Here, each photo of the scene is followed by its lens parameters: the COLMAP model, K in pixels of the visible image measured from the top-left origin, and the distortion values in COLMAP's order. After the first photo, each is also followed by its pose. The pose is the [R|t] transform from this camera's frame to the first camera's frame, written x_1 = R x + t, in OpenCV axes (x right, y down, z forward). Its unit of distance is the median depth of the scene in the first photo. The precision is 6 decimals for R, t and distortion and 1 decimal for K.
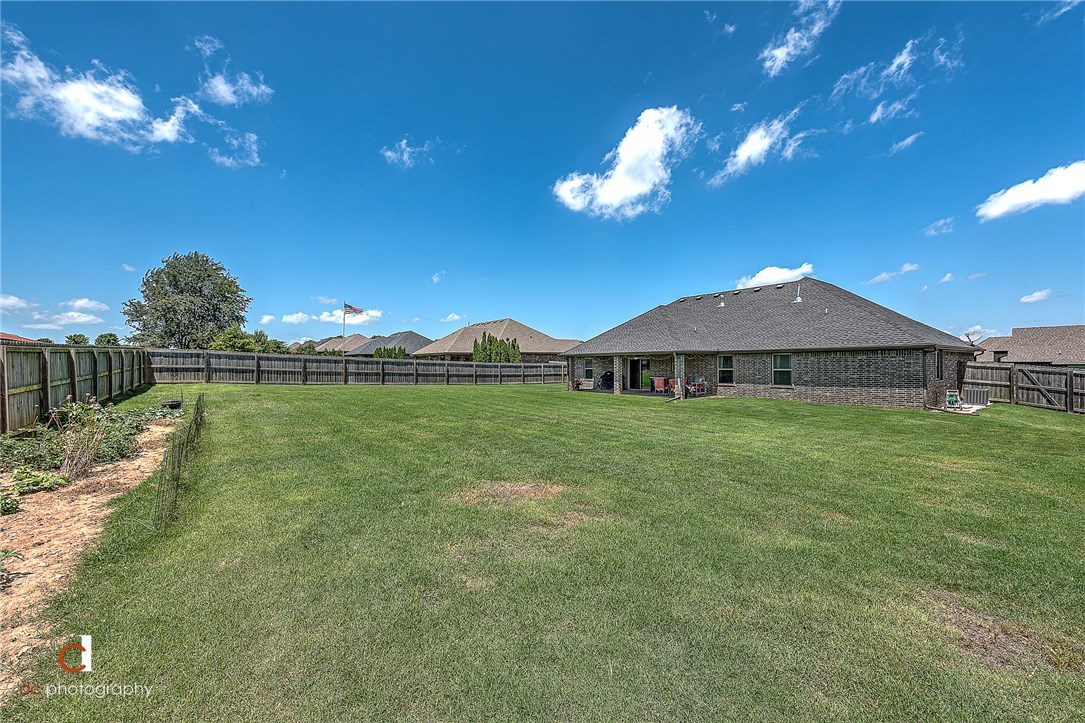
lens RADIAL K [[428.7, 0, 534.5], [0, 428.7, 365.8], [0, 0, 1]] dist [0.007760, -0.000950]
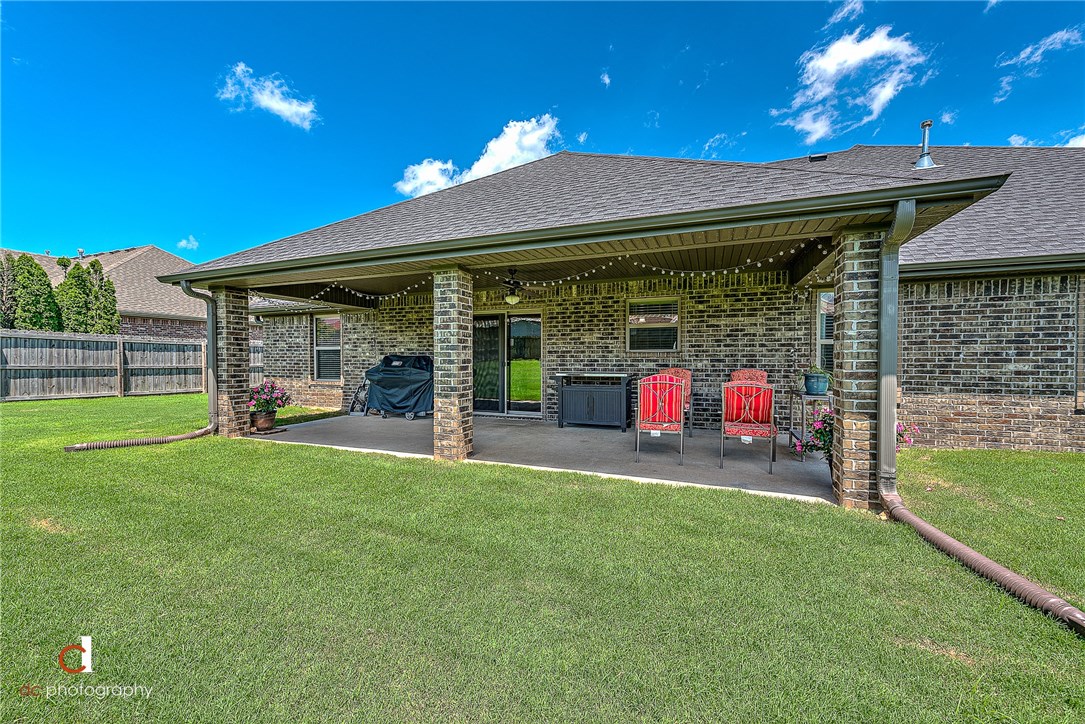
lens RADIAL K [[428.7, 0, 541.7], [0, 428.7, 365.0], [0, 0, 1]] dist [0.007760, -0.000950]
pose [[0.851457, 0.001818, 0.524422, 0.089585], [-0.005670, 0.999967, 0.005738, 0.015646], [-0.524394, -0.007859, 0.851439, 0.595350]]
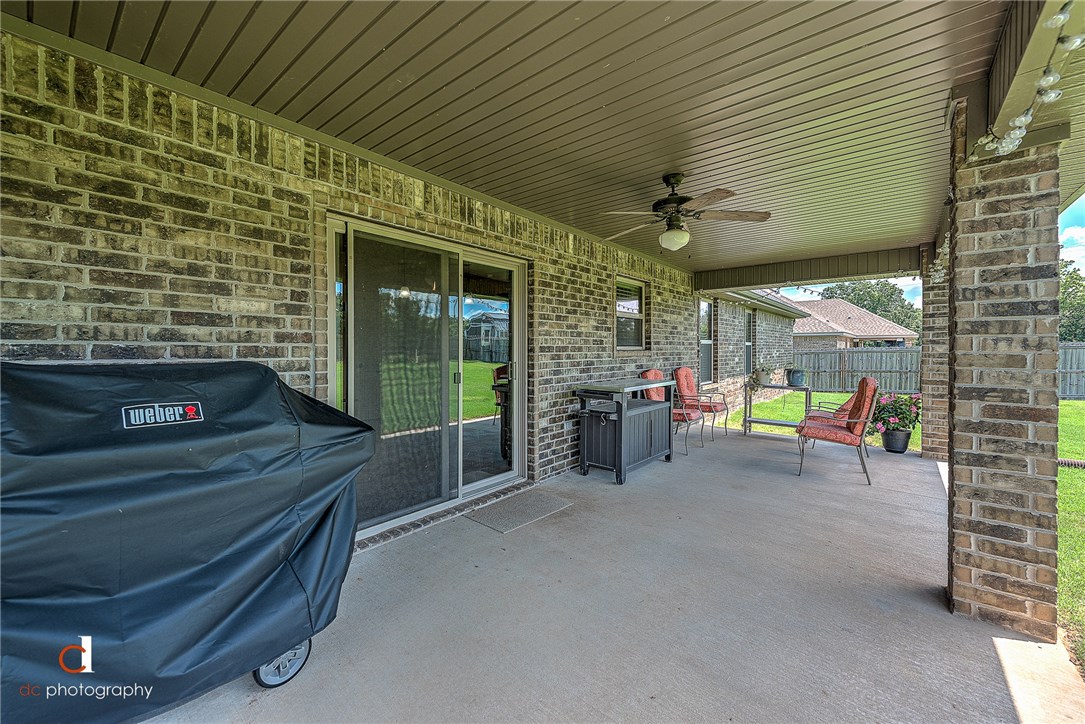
lens RADIAL K [[428.7, 0, 543.9], [0, 428.7, 357.0], [0, 0, 1]] dist [0.007760, -0.000950]
pose [[-0.242991, -0.017020, 0.969879, 0.094542], [-0.001327, 0.999851, 0.017214, 0.012052], [-0.970028, 0.002896, -0.242978, 0.742788]]
